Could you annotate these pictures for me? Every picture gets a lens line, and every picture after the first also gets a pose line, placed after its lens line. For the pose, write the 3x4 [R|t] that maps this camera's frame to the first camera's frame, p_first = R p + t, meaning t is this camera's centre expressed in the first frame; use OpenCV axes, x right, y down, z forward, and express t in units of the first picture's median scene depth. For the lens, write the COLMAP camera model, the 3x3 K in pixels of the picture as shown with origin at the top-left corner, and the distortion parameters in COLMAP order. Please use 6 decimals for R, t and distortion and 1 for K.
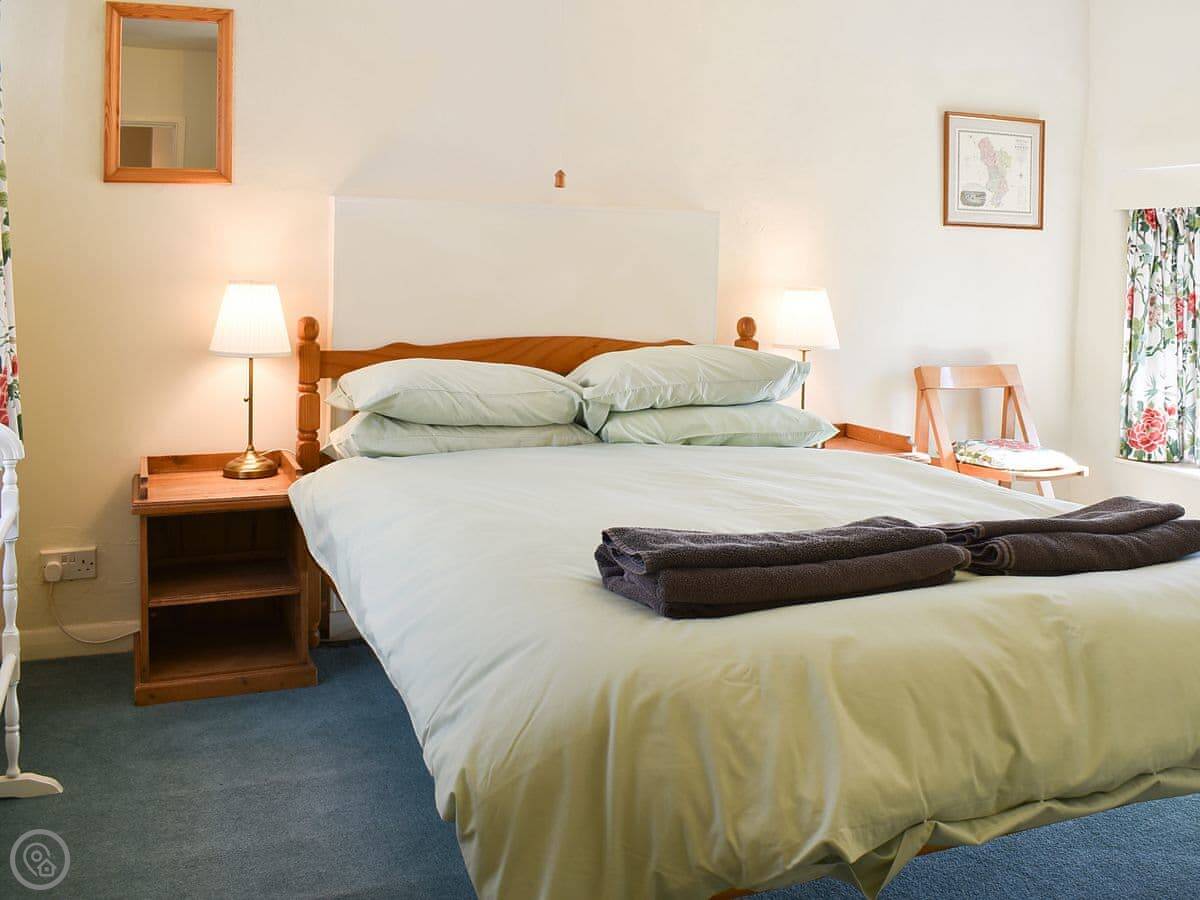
lens RADIAL K [[1148.8, 0, 602.6], [0, 1148.8, 374.7], [0, 0, 1]] dist [-0.091909, -0.001647]
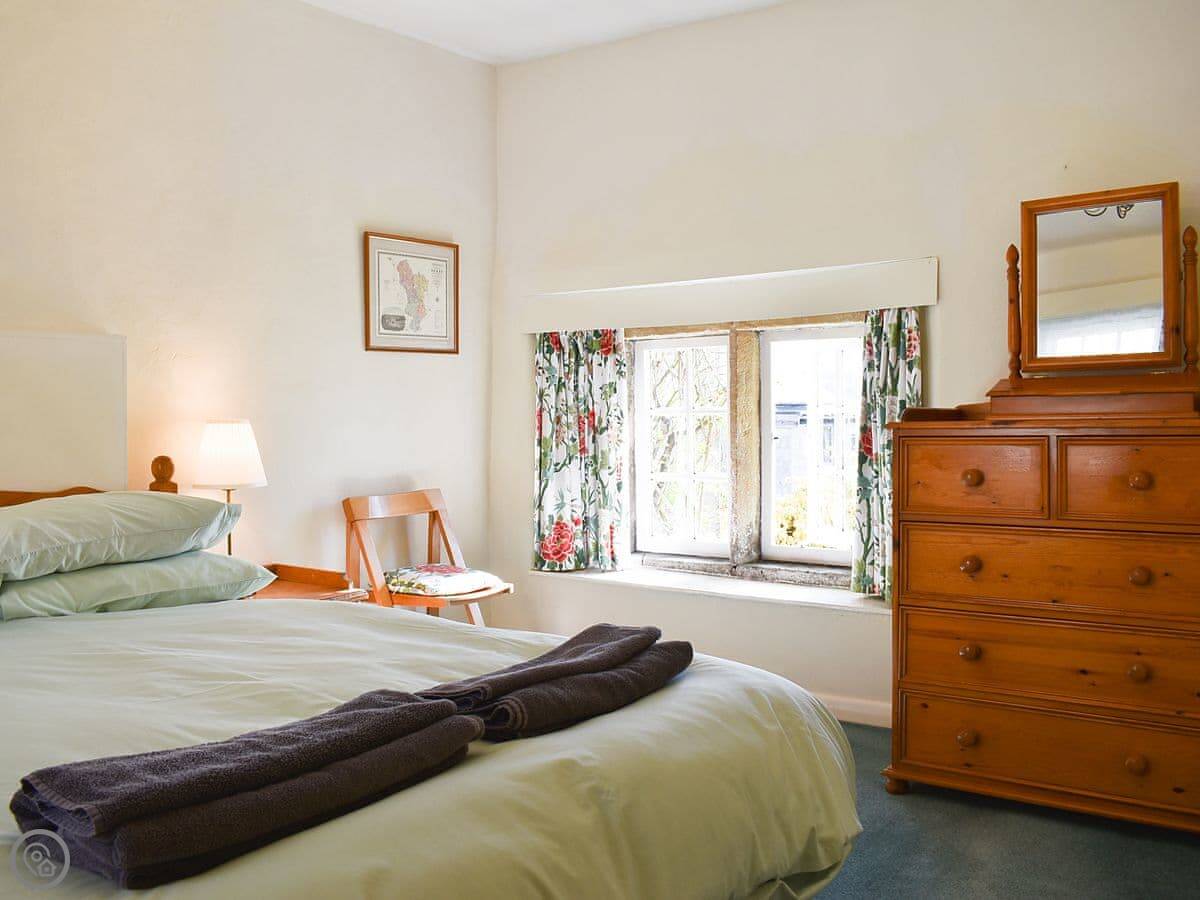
lens RADIAL K [[1128.7, 0, 595.6], [0, 1128.7, 453.1], [0, 0, 1]] dist [-0.106833, 0.021265]
pose [[0.868400, -0.047549, 0.493580, -0.006316], [0.068665, 0.997333, -0.024730, -0.009656], [-0.491088, 0.055367, 0.869349, 0.106000]]
